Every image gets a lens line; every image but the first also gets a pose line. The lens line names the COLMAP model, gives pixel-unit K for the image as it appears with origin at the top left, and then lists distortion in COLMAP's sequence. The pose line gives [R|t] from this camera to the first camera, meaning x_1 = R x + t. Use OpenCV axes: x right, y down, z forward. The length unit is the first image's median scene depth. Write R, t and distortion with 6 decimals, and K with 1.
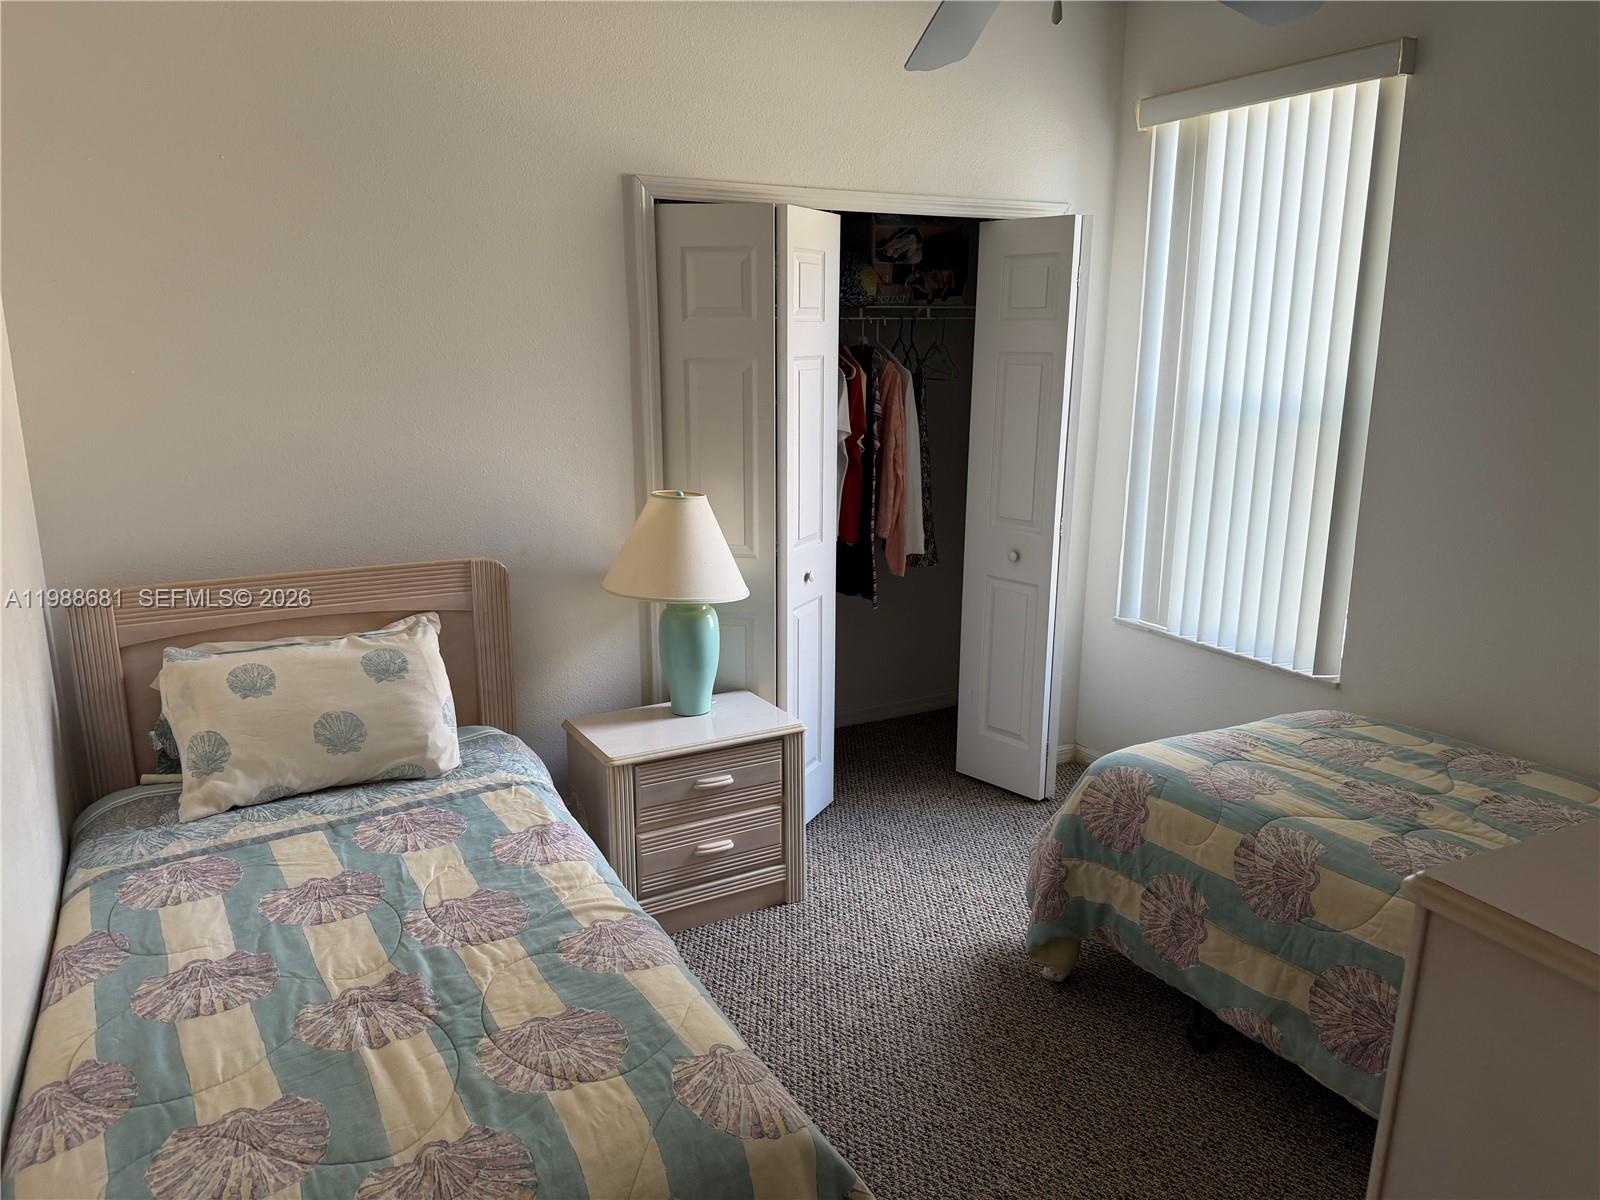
lens RADIAL K [[1124.0, 0, 791.7], [0, 1124.0, 596.9], [0, 0, 1]] dist [0.086282, -0.122198]
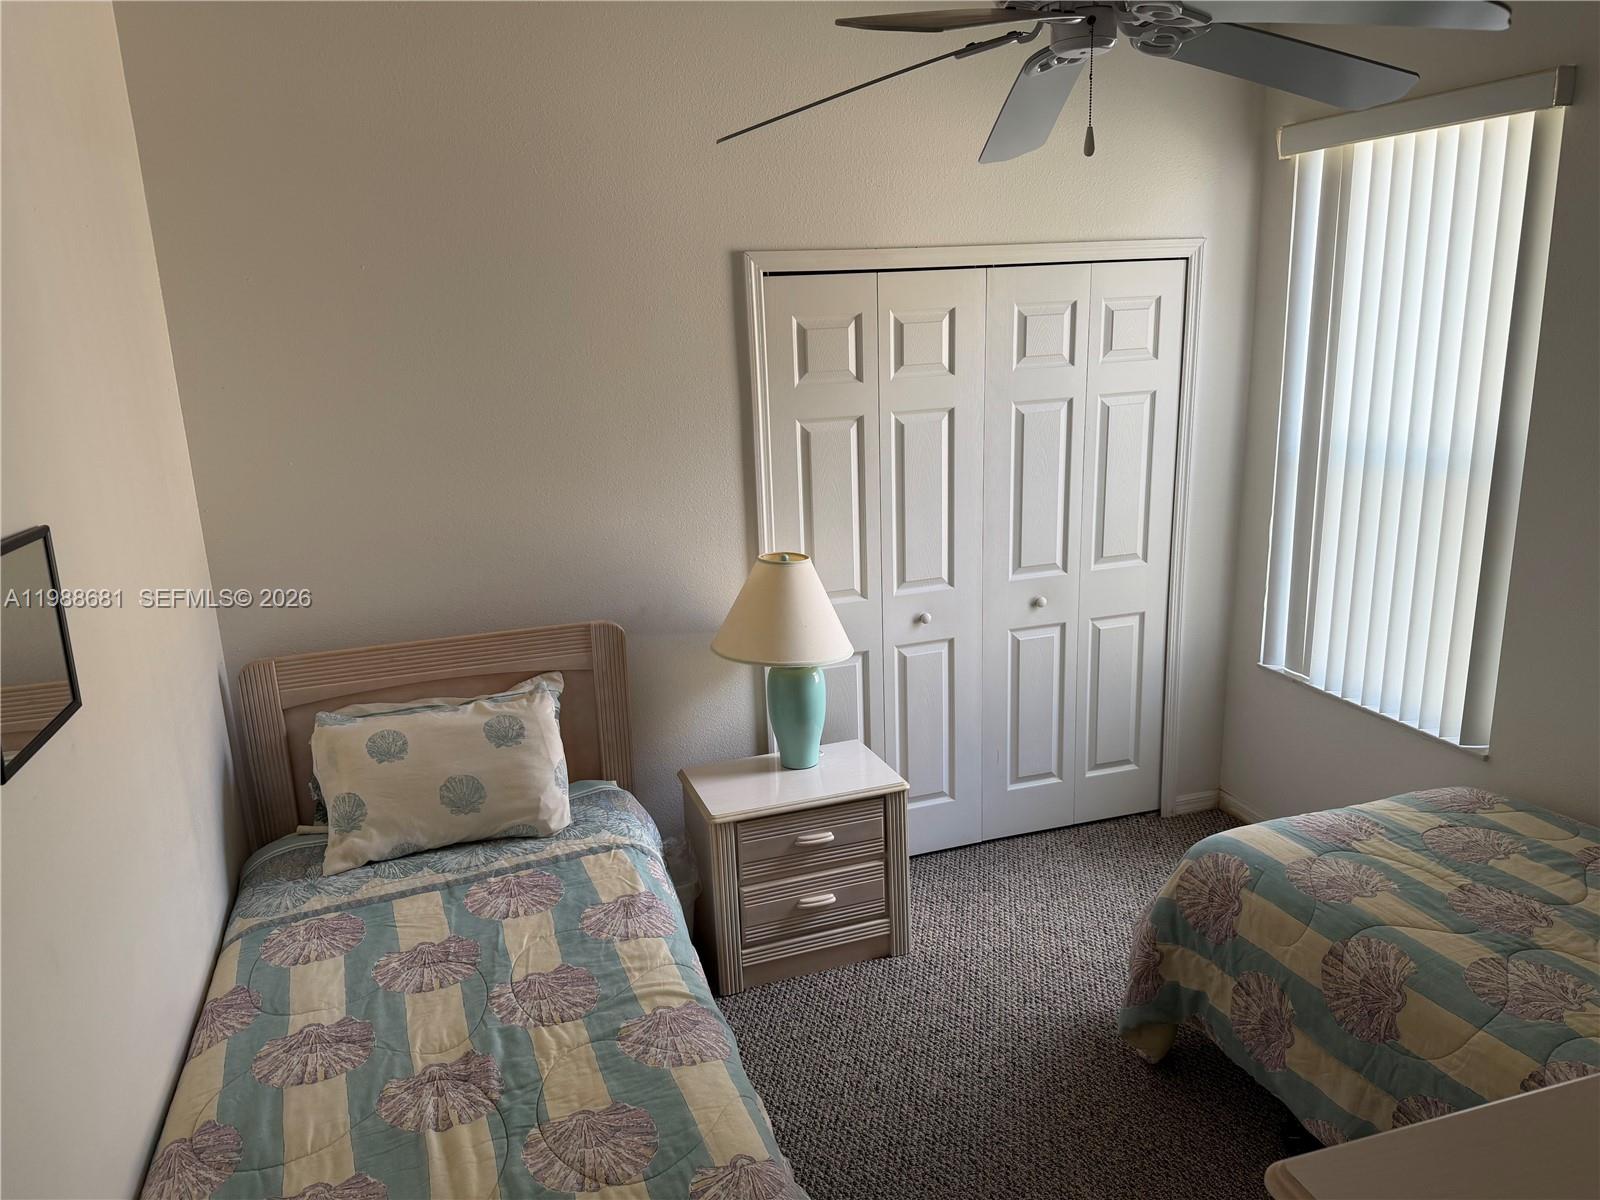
lens RADIAL K [[1136.0, 0, 792.1], [0, 1136.0, 595.5], [0, 0, 1]] dist [0.010496, -0.003552]
pose [[0.984798, 0.006951, -0.173565, 0.110984], [-0.002724, 0.999694, 0.024575, -0.105929], [0.173683, -0.023728, 0.984516, -0.020683]]
